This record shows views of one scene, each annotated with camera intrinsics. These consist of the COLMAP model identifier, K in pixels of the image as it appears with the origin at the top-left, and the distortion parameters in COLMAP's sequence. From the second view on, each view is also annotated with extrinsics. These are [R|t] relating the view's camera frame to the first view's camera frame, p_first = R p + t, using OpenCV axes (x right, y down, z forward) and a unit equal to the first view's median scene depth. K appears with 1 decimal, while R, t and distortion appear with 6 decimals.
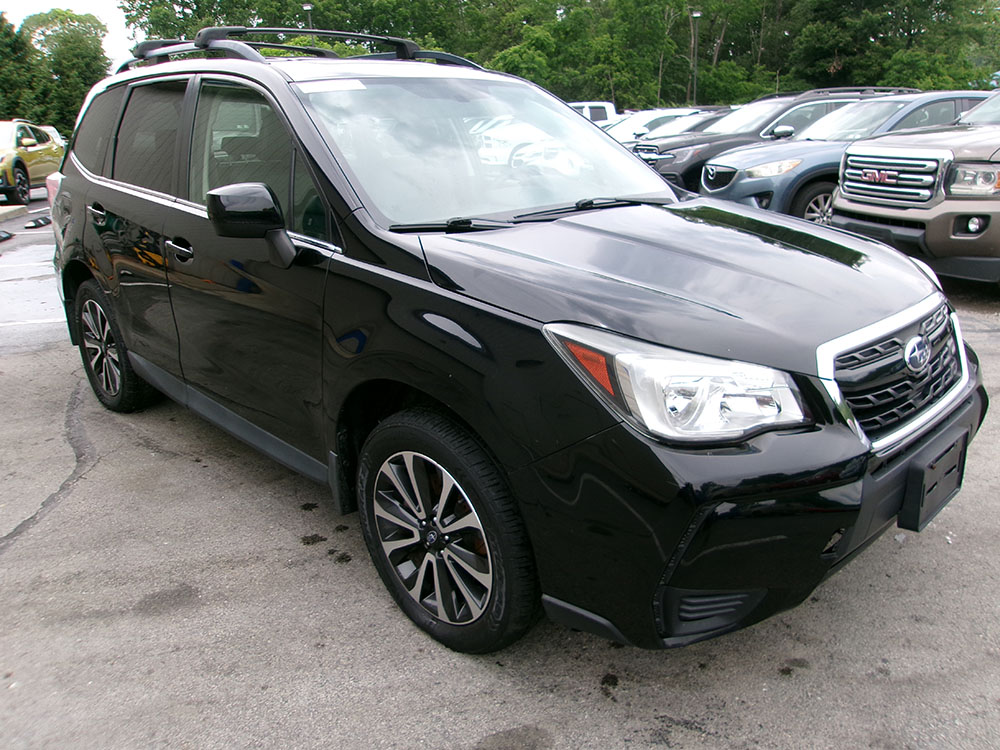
lens RADIAL K [[774.5, 0, 500.0], [0, 774.5, 375.0], [0, 0, 1]] dist [0.003002, 0.007329]
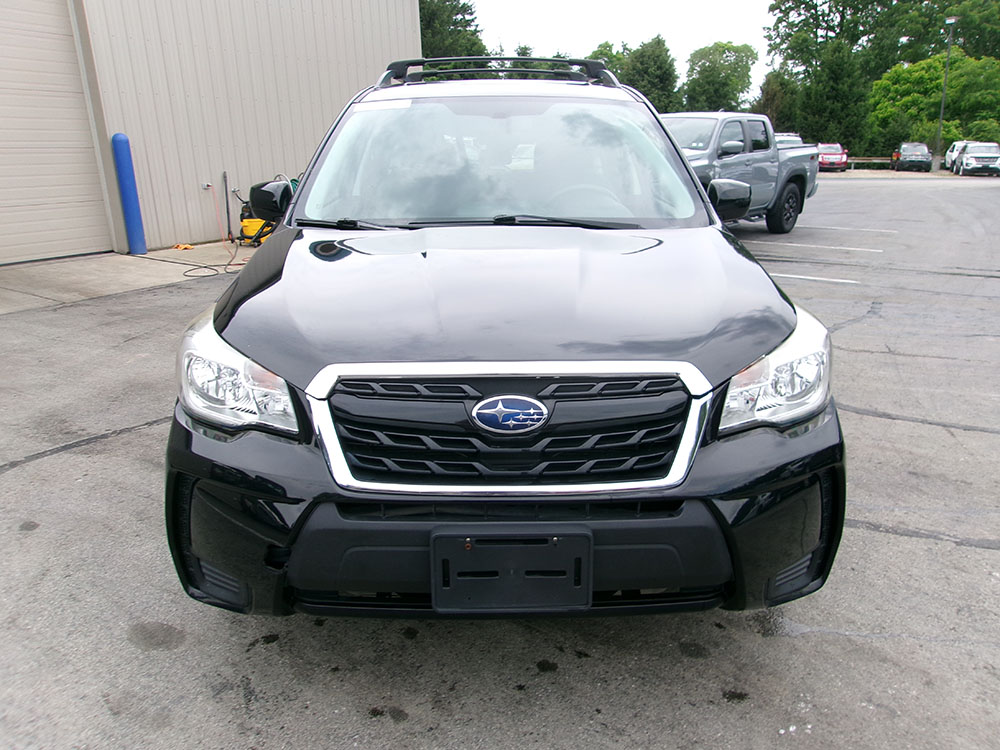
lens RADIAL K [[765.8, 0, 500.0], [0, 765.8, 375.0], [0, 0, 1]] dist [0.003854, 0.005147]
pose [[0.728577, 0.214385, -0.650550, 0.031565], [-0.228744, 0.971385, 0.063936, -0.003564], [0.645641, 0.102227, 0.756768, 0.010938]]
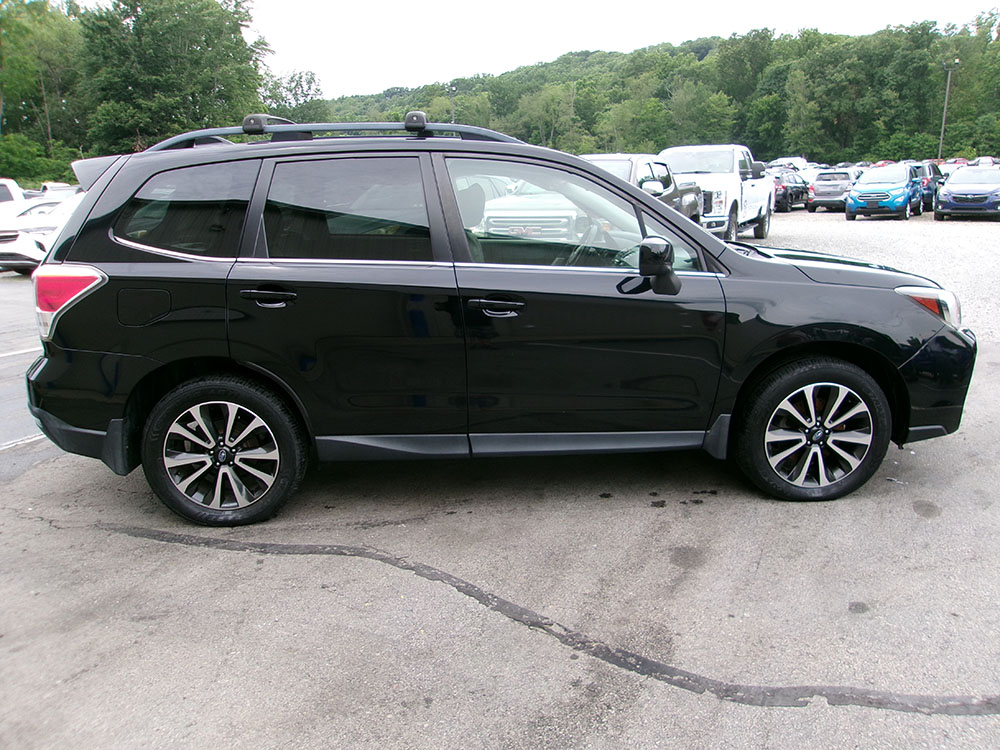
lens RADIAL K [[765.8, 0, 500.0], [0, 765.8, 375.0], [0, 0, 1]] dist [0.003854, 0.005147]
pose [[0.665622, -0.190495, 0.721567, -0.924352], [0.252435, 0.967352, 0.022520, -0.068844], [-0.702299, 0.167159, 0.691978, 0.168892]]
